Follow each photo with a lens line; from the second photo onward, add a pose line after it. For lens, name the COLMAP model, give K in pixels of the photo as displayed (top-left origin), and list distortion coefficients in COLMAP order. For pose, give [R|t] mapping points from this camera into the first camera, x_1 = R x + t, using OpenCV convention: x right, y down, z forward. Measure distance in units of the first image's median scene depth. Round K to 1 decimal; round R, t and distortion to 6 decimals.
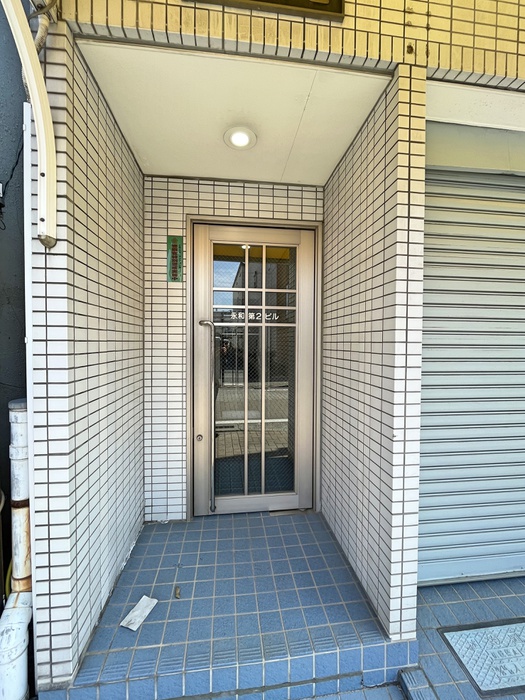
lens RADIAL K [[401.8, 0, 313.7], [0, 401.8, 351.8], [0, 0, 1]] dist [0.002957, 0.000364]
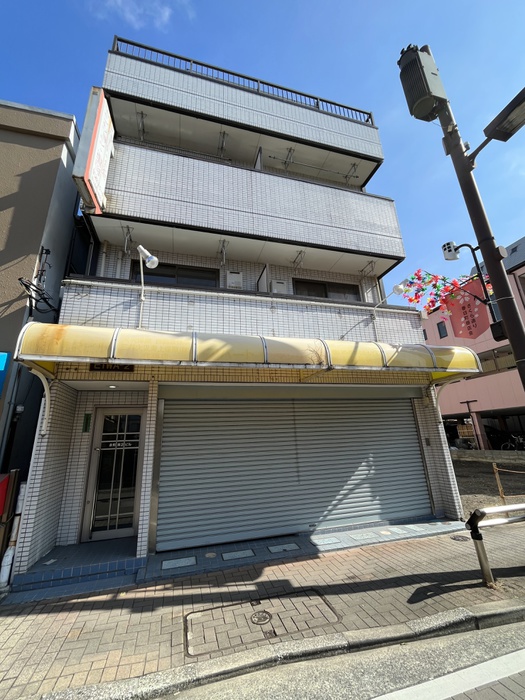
lens RADIAL K [[287.1, 0, 260.0], [0, 287.1, 351.8], [0, 0, 1]] dist [-0.003700, 0.000057]
pose [[0.987279, -0.002764, 0.158975, 0.434441], [0.055280, 0.943440, -0.326903, -0.006570], [-0.149080, 0.331533, 0.931591, -0.965896]]
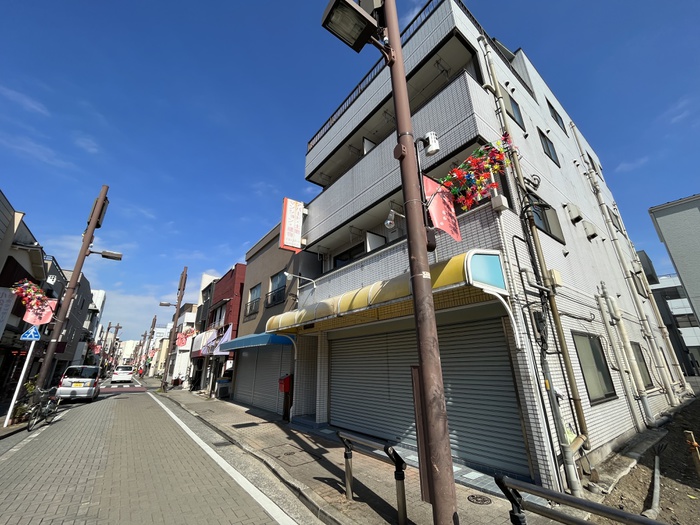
lens RADIAL K [[282.2, 0, 349.7], [0, 282.2, 264.7], [0, 0, 1]] dist [-0.001789, -0.000003]
pose [[0.511428, -0.302654, -0.804265, 2.789065], [-0.015543, 0.932514, -0.360799, 0.002153], [0.859186, 0.197023, 0.472210, -0.590967]]
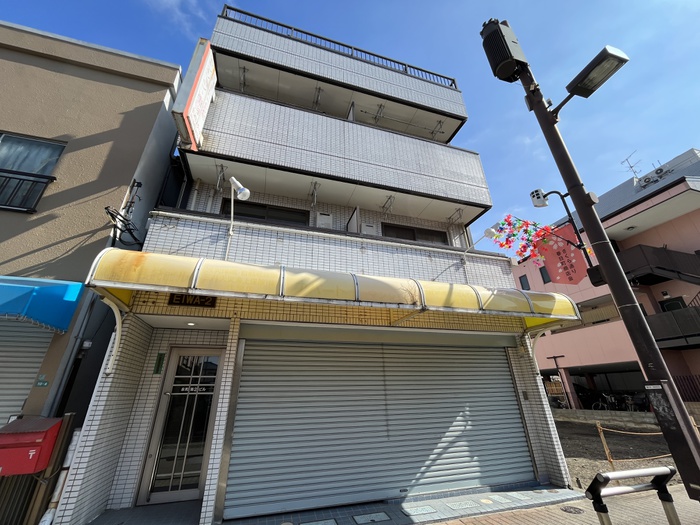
lens RADIAL K [[287.1, 0, 348.8], [0, 287.1, 261.5], [0, 0, 1]] dist [-0.003700, 0.000057]
pose [[0.984760, 0.047284, 0.167370, 0.420472], [0.032725, 0.894770, -0.445327, 0.012577], [-0.170815, 0.444017, 0.879586, -0.885672]]
